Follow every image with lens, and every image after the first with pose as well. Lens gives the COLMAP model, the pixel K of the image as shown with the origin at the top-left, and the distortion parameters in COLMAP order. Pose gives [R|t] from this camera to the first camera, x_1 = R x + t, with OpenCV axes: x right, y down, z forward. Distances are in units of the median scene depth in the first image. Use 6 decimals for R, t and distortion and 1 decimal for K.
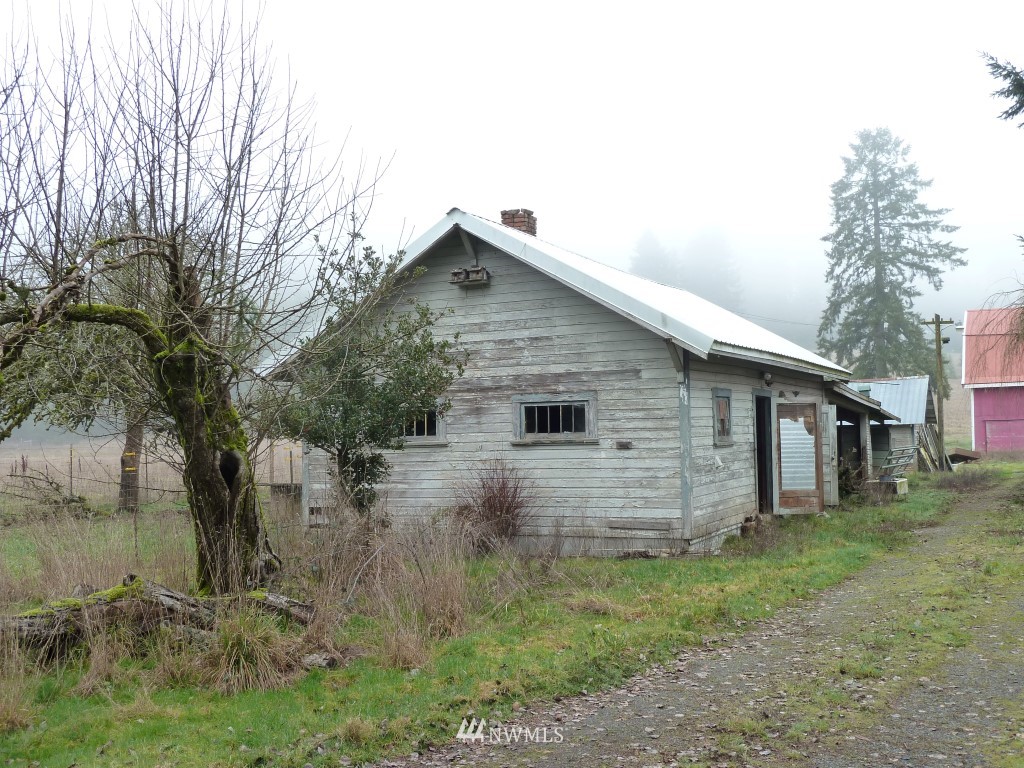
lens RADIAL K [[1112.4, 0, 512.5], [0, 1112.4, 382.7], [0, 0, 1]] dist [-0.022620, 0.000000]
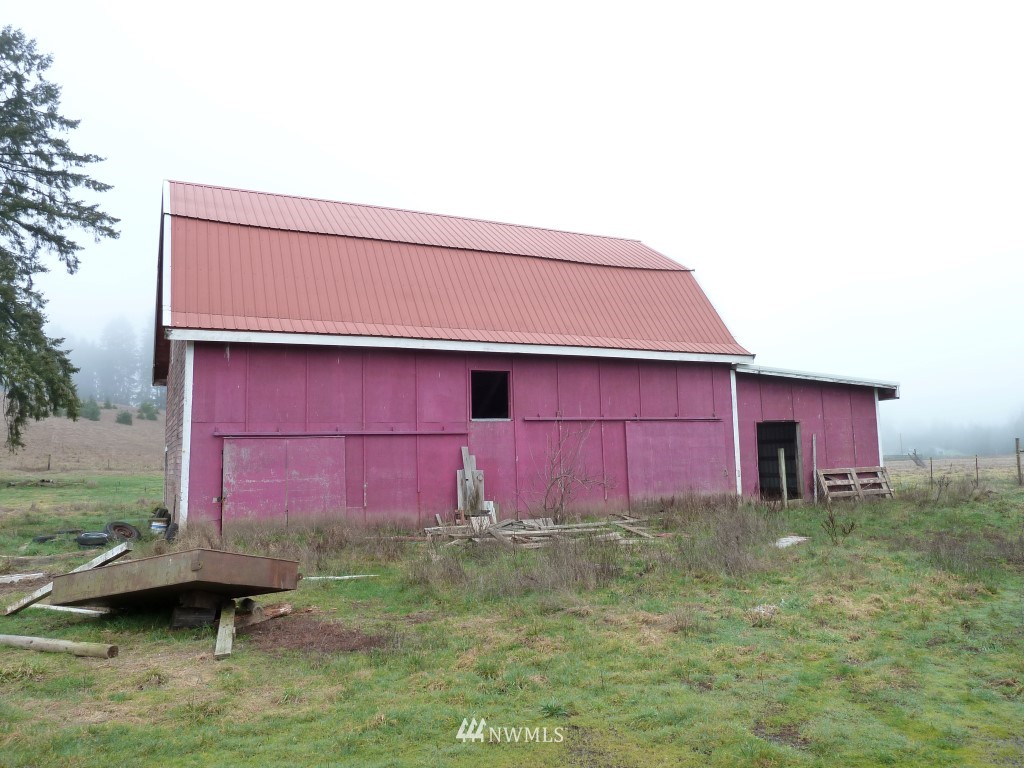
lens RADIAL K [[768.6, 0, 512.9], [0, 768.6, 378.3], [0, 0, 1]] dist [-0.030141, 0.006569]
pose [[0.611112, 0.092689, 0.786098, 0.174574], [-0.035422, 0.995328, -0.089822, 0.020890], [-0.790751, 0.027046, 0.611540, 0.467210]]
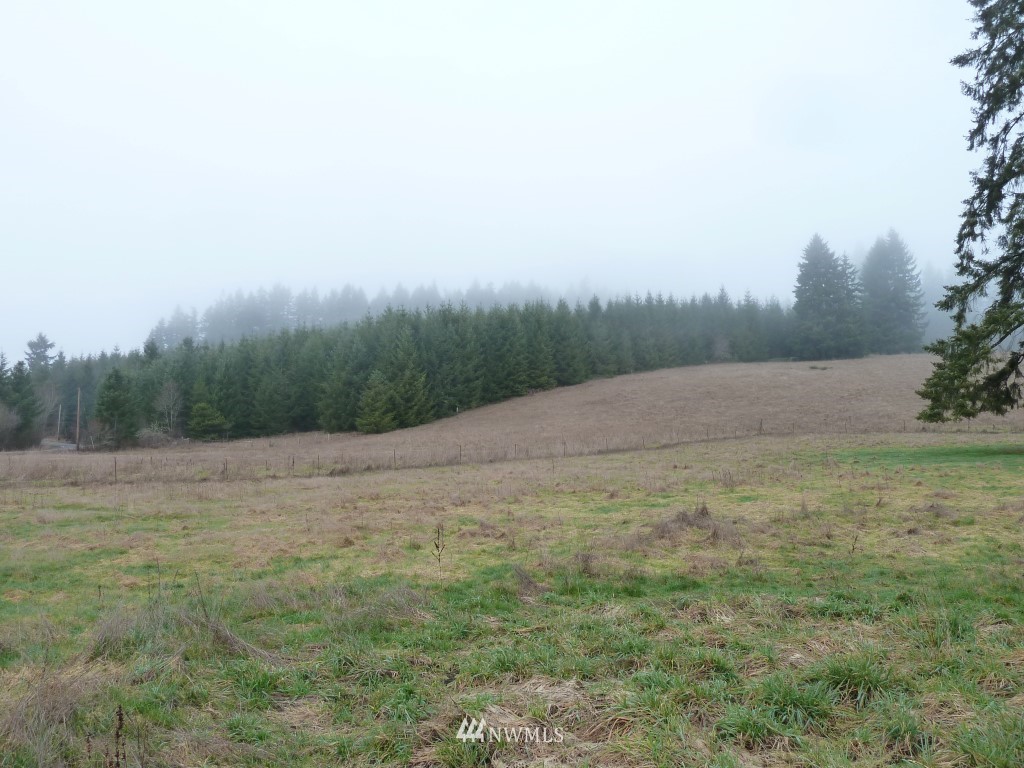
lens RADIAL K [[768.6, 0, 512.9], [0, 768.6, 374.4], [0, 0, 1]] dist [-0.030141, 0.006569]
pose [[0.948766, -0.024026, -0.315064, 0.188640], [0.013883, 0.999312, -0.034400, 0.028115], [0.315674, 0.028263, 0.948447, 0.593143]]
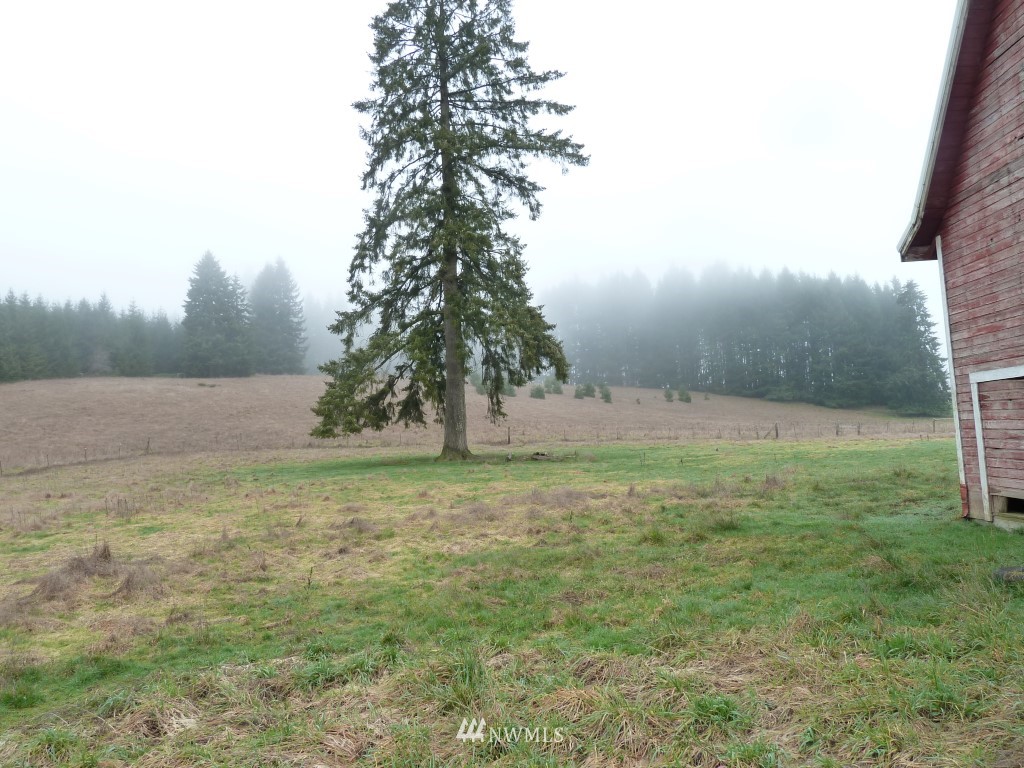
lens RADIAL K [[768.6, 0, 509.8], [0, 768.6, 377.5], [0, 0, 1]] dist [-0.030141, 0.006569]
pose [[0.904078, 0.010538, 0.427237, 0.182682], [0.009401, 0.998964, -0.044533, 0.028829], [-0.427264, 0.044278, 0.903042, 0.611645]]
